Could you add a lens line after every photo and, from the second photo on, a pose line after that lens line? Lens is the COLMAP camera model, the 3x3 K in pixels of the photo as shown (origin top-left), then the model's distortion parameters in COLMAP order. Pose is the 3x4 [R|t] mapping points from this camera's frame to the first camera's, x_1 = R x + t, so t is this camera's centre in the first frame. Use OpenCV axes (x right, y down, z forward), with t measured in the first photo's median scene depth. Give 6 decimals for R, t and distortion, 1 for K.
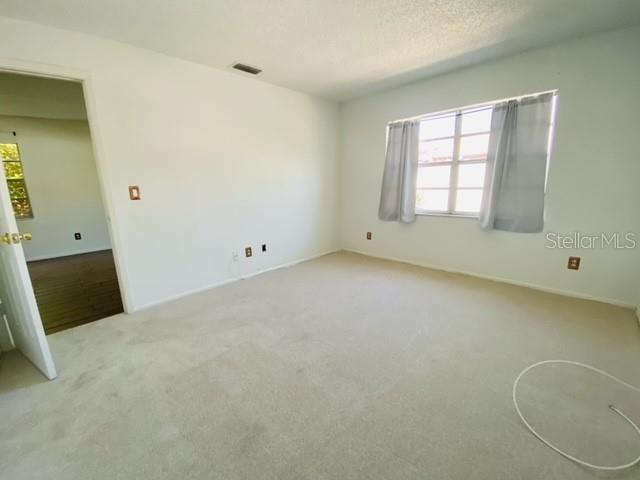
lens RADIAL K [[262.1, 0, 321.1], [0, 262.1, 241.8], [0, 0, 1]] dist [0.026150, -0.020421]
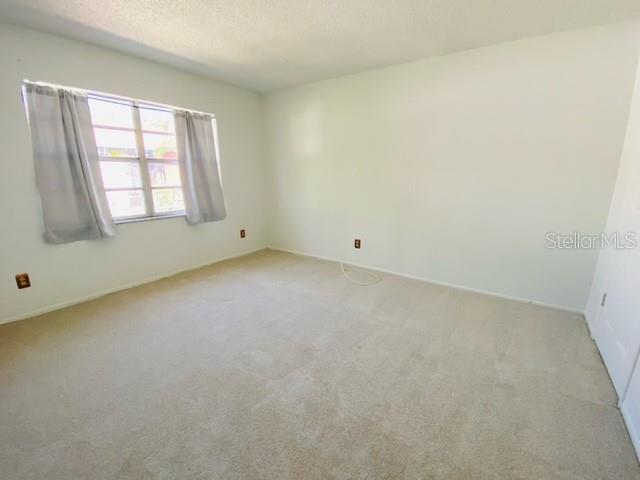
lens RADIAL K [[262.1, 0, 321.1], [0, 262.1, 241.8], [0, 0, 1]] dist [0.026150, -0.020421]
pose [[-0.127234, -0.201535, 0.971182, -0.543339], [0.240302, 0.943707, 0.227315, -0.100534], [-0.962323, 0.262299, -0.071643, 0.590019]]
